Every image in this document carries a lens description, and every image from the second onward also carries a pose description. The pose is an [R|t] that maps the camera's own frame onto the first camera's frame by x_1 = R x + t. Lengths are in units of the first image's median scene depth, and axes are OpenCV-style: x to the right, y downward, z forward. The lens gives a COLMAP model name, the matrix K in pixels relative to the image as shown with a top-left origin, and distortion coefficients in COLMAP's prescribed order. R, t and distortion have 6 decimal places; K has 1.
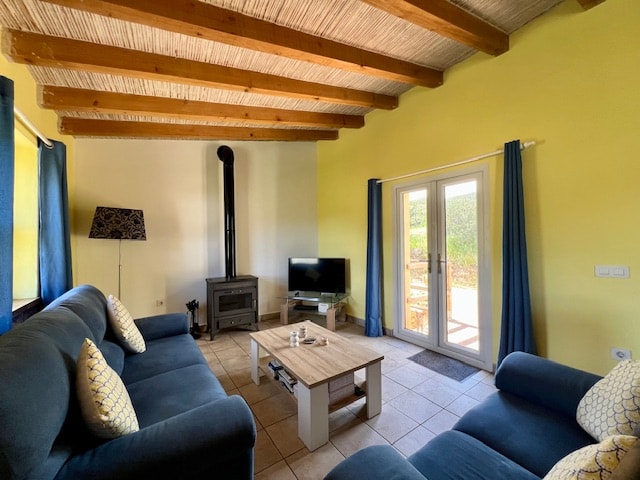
lens RADIAL K [[255.2, 0, 320.8], [0, 255.2, 238.5], [0, 0, 1]] dist [0.000024, 0.000113]
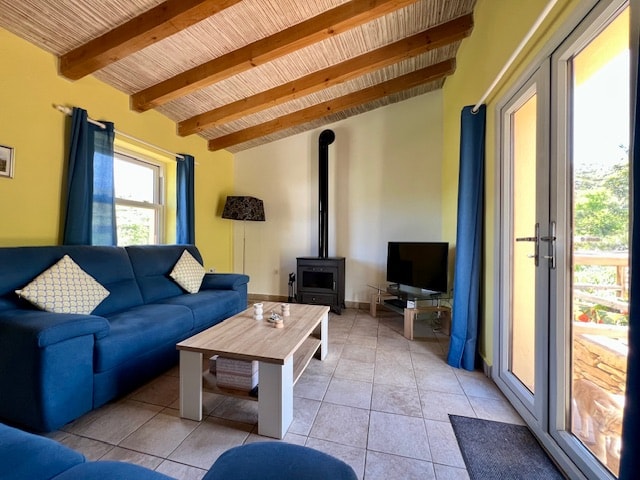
lens RADIAL K [[251.8, 0, 319.7], [0, 251.8, 241.7], [0, 0, 1]] dist [0.001023, 0.000204]
pose [[0.652434, 0.023412, -0.757484, 0.466384], [-0.008032, 0.999680, 0.023980, 0.076713], [0.757803, -0.009561, 0.652413, 0.373470]]
